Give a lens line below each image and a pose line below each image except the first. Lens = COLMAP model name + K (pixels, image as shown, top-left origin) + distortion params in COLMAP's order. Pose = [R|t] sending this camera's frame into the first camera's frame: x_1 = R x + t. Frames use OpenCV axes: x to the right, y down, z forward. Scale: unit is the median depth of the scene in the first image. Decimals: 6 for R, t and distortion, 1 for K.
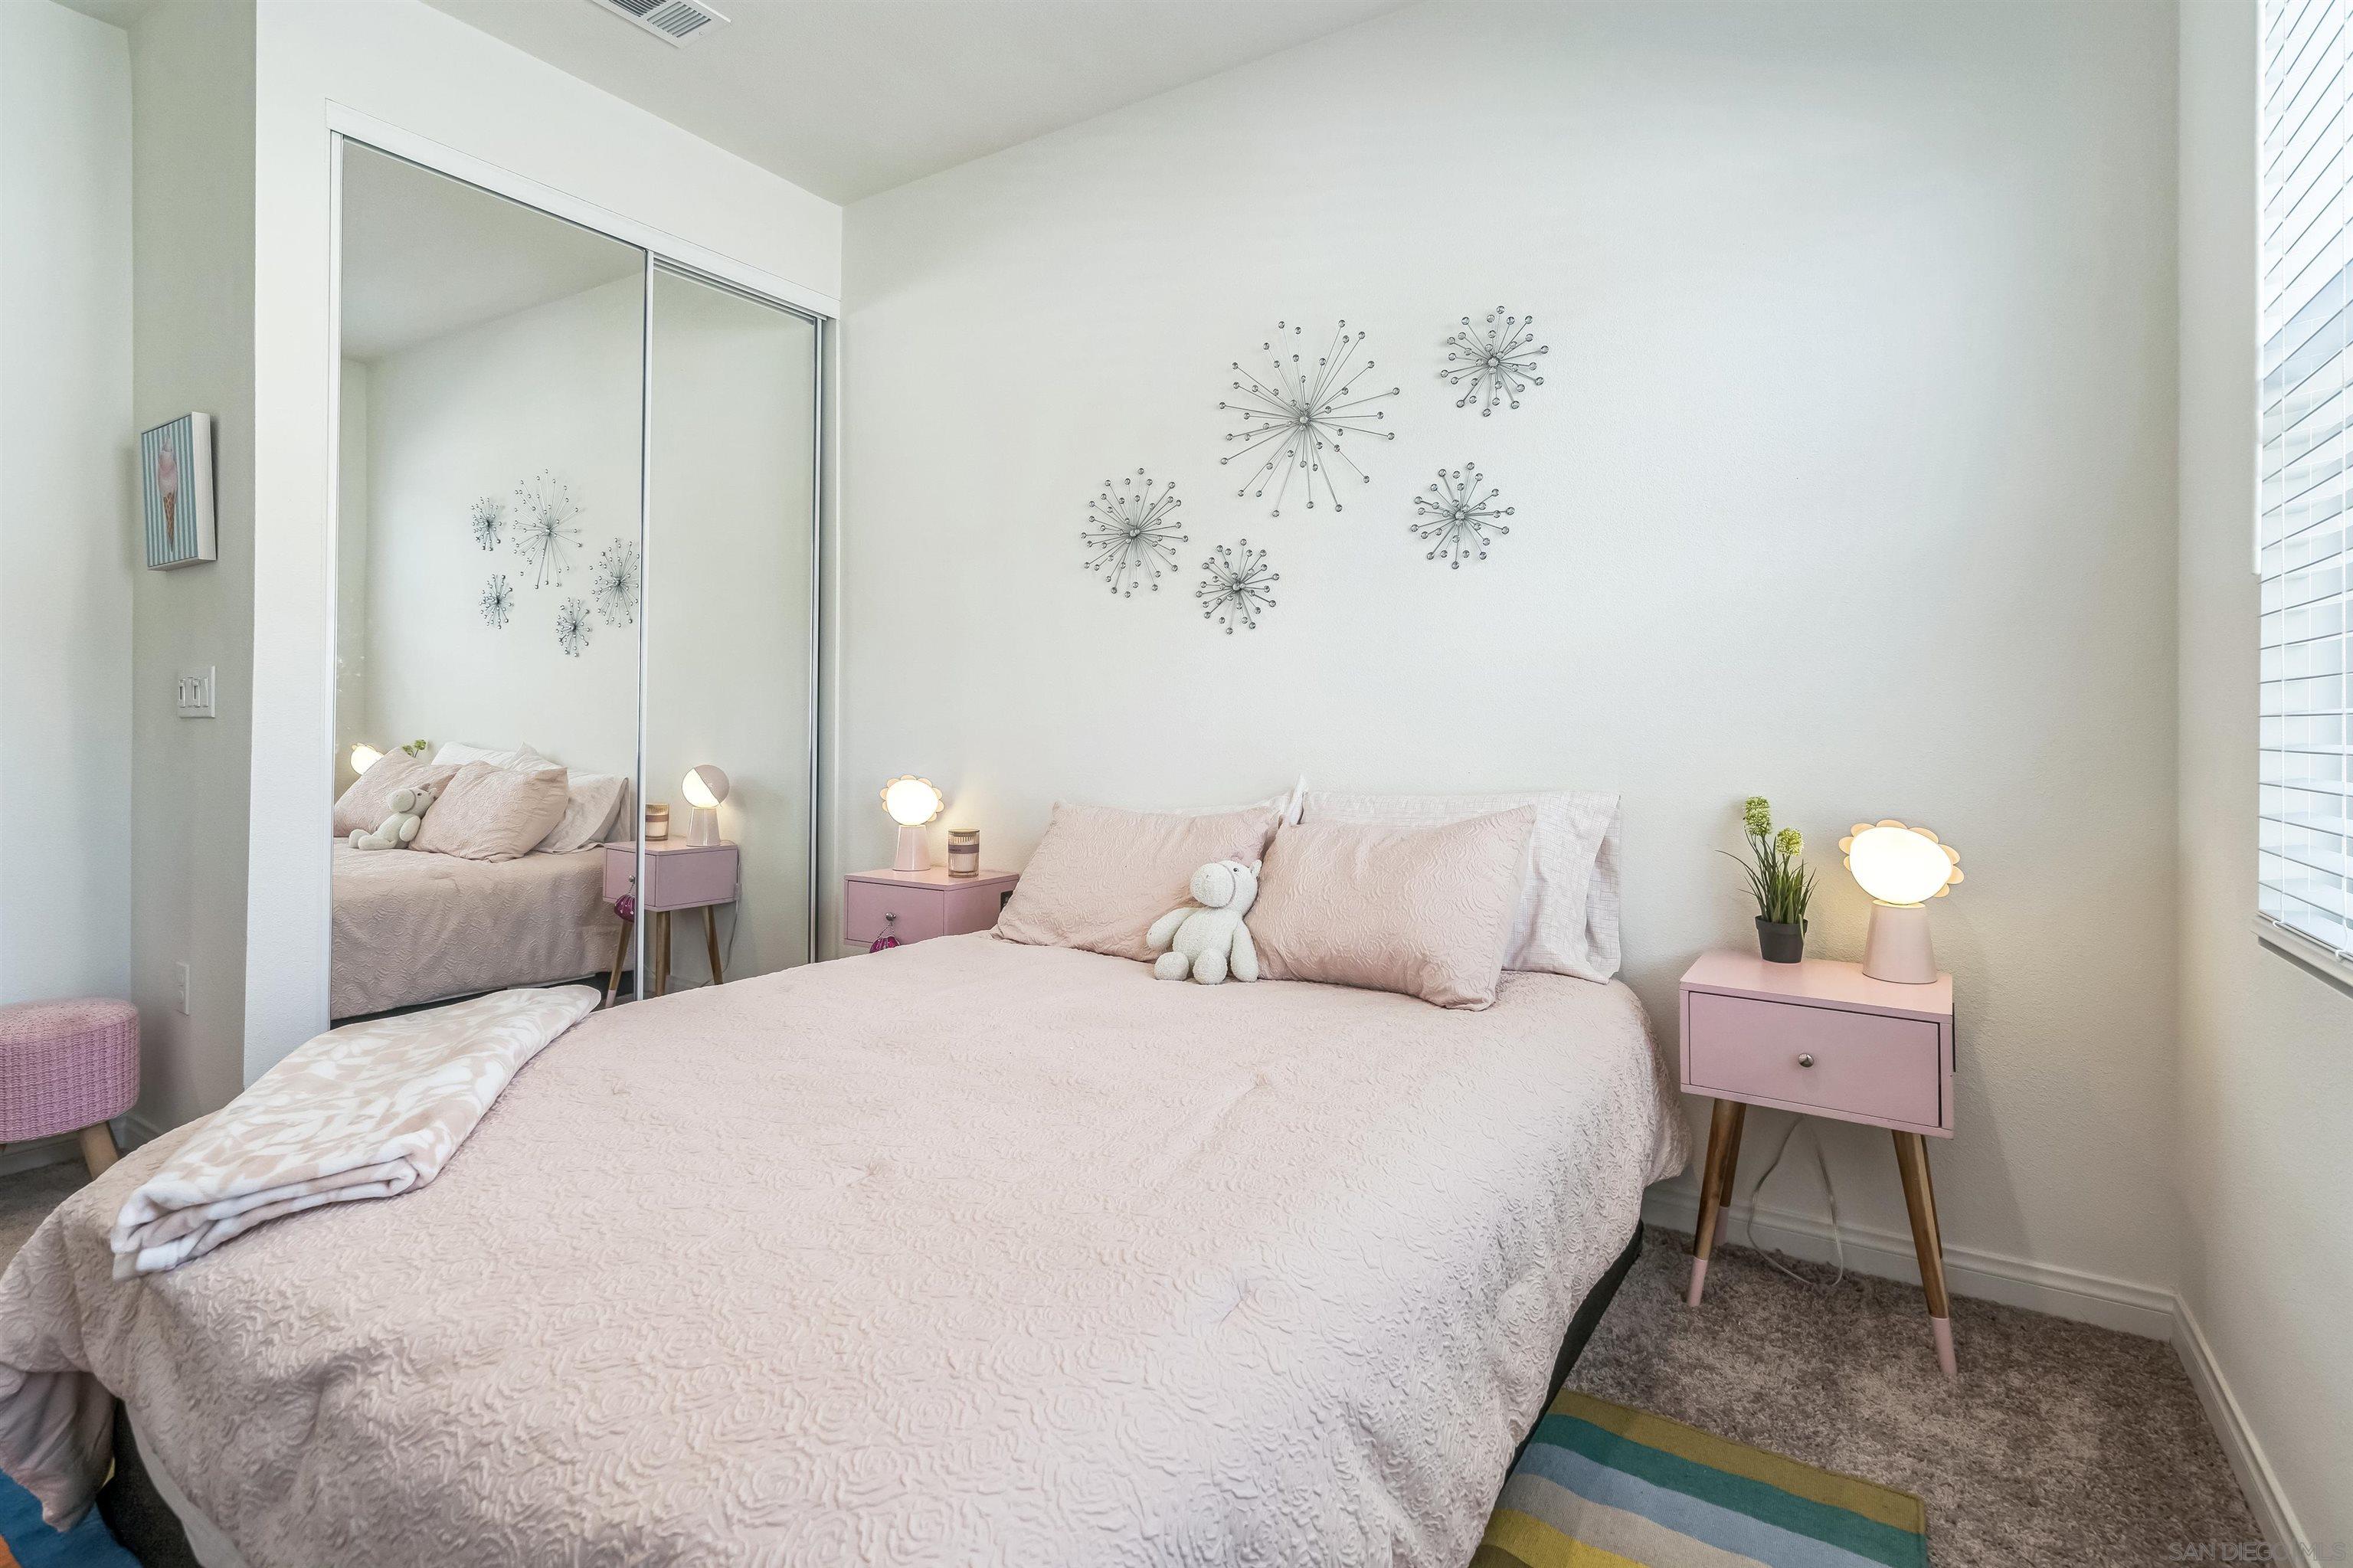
lens RADIAL K [[1110.2, 0, 1163.4], [0, 1110.2, 708.5], [0, 0, 1]] dist [-0.004849, 0.001701]
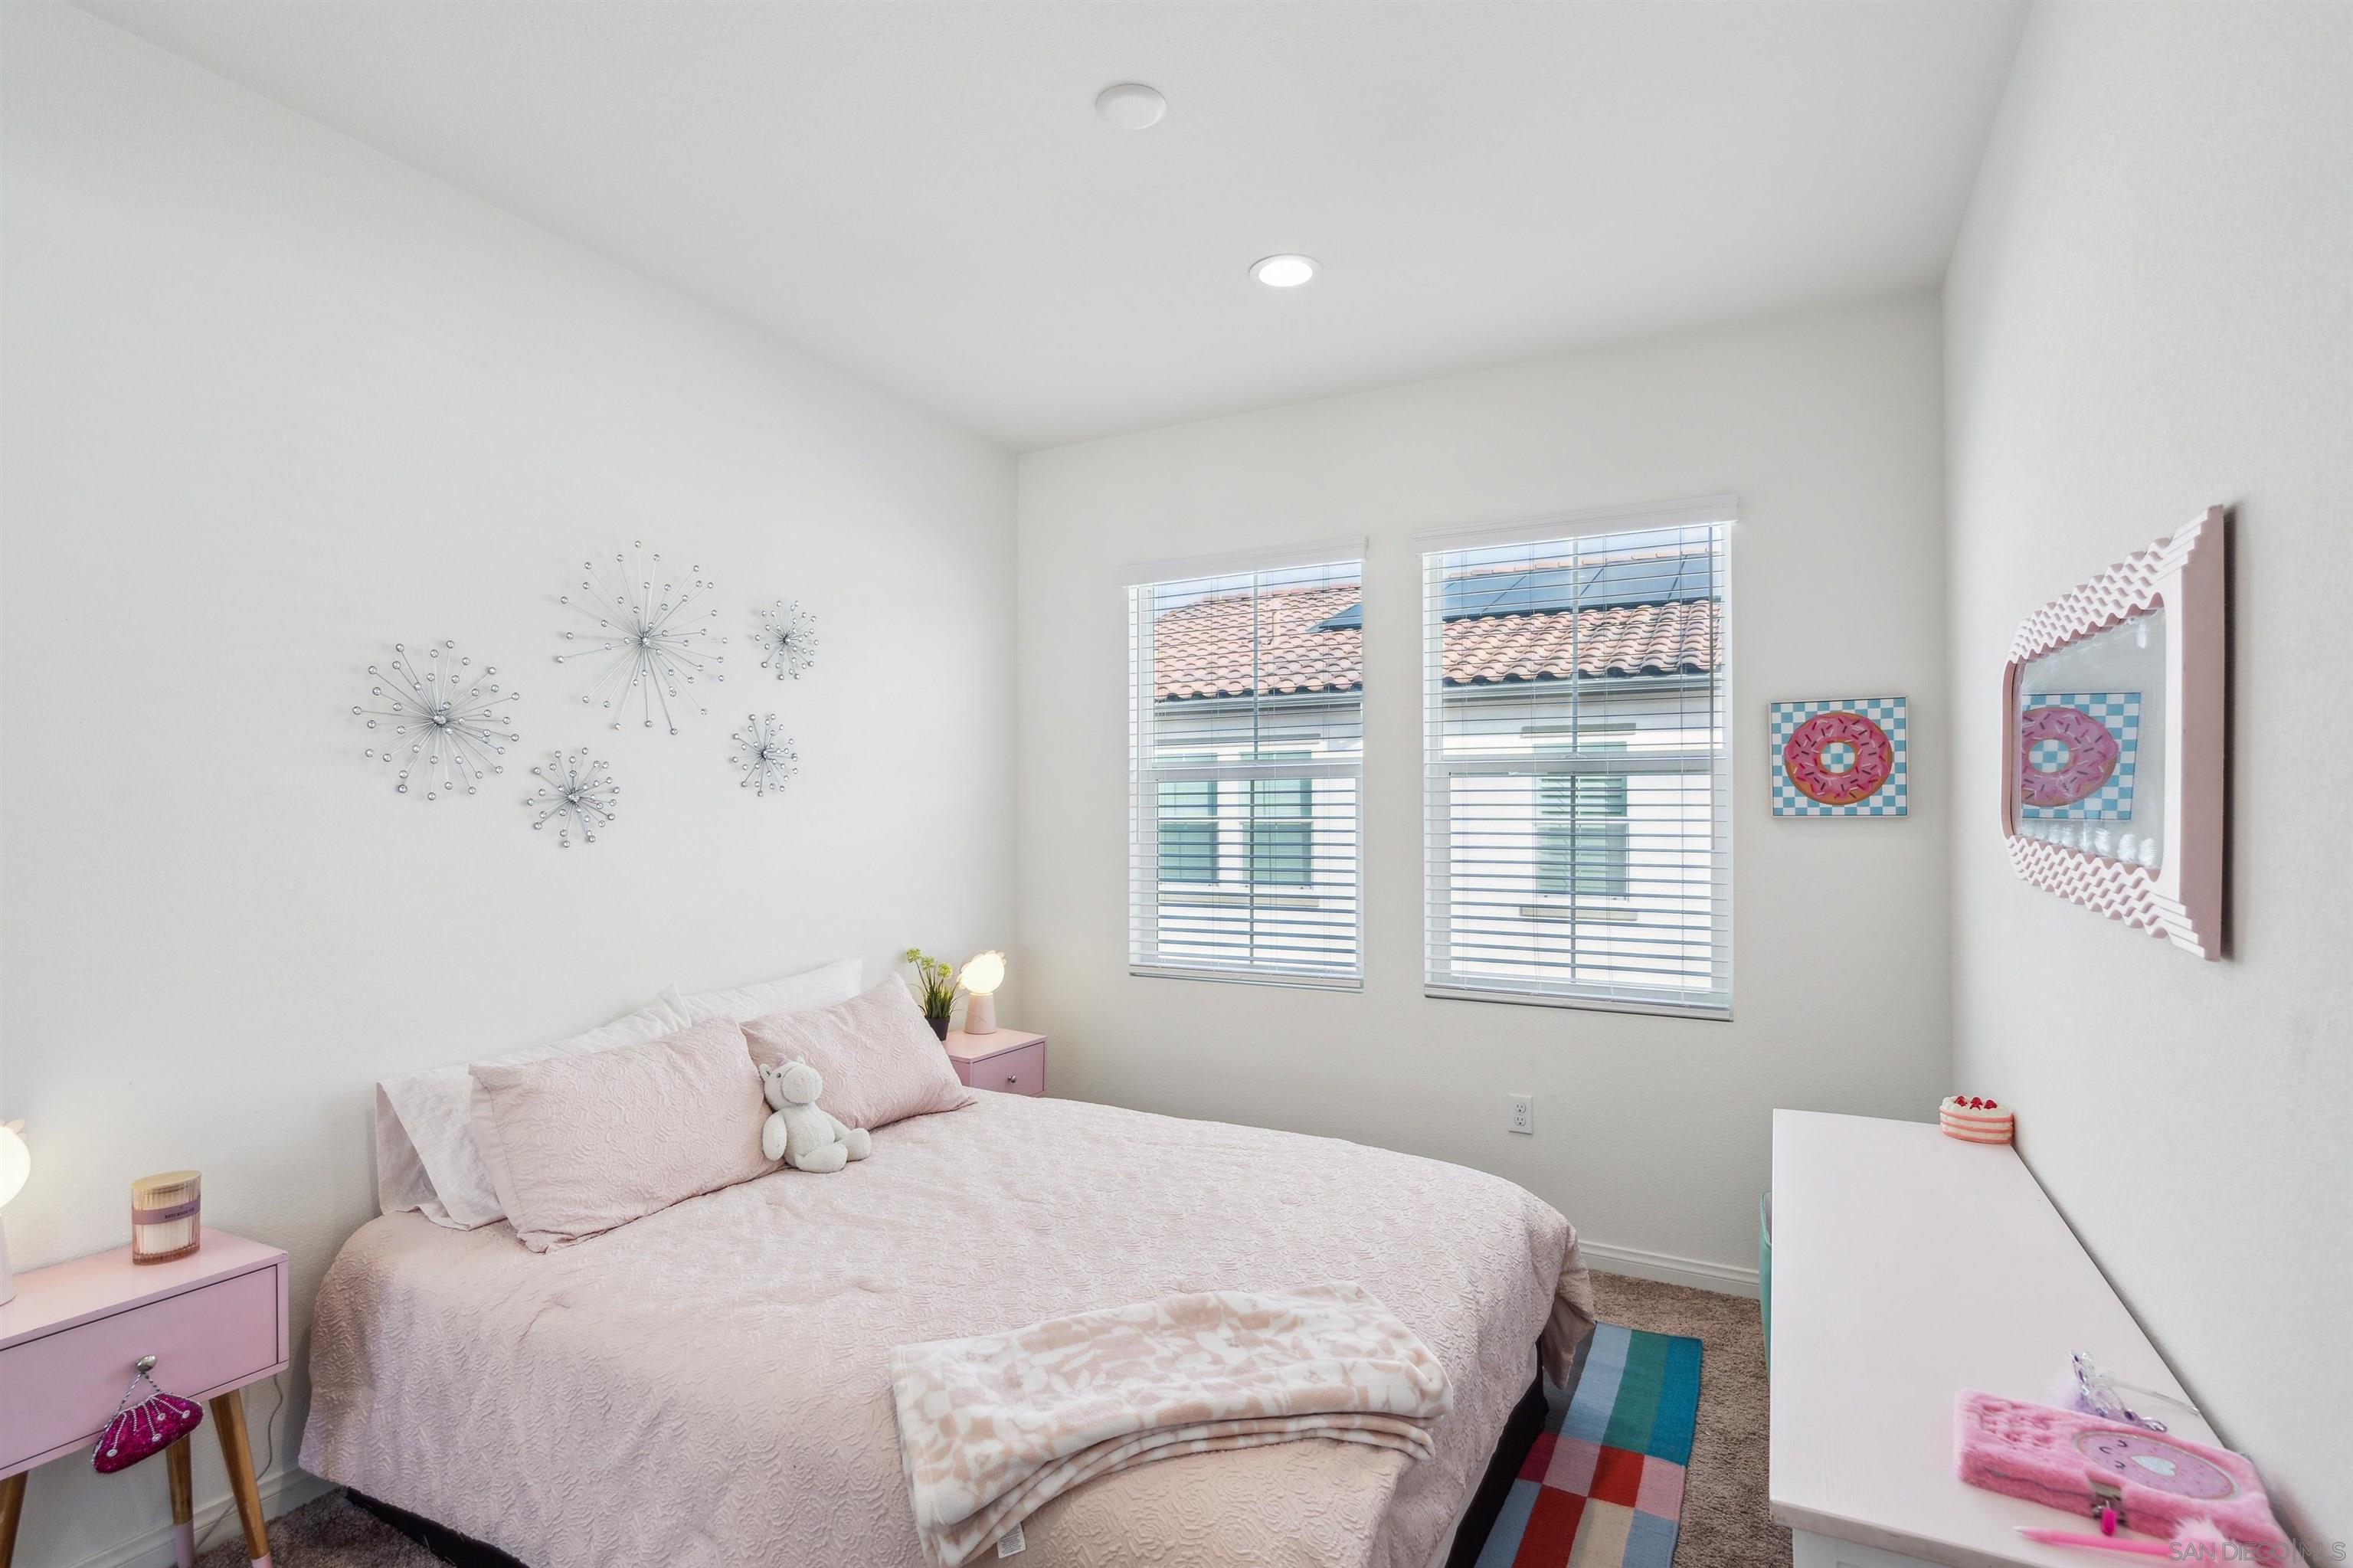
lens RADIAL K [[1123.3, 0, 1179.7], [0, 1123.3, 744.5], [0, 0, 1]] dist [-0.004317, 0.001129]
pose [[-0.088489, 0.055829, 0.994511, -1.185496], [-0.002484, 0.998413, -0.056269, -0.130865], [-0.996074, -0.007450, -0.088209, 0.733513]]
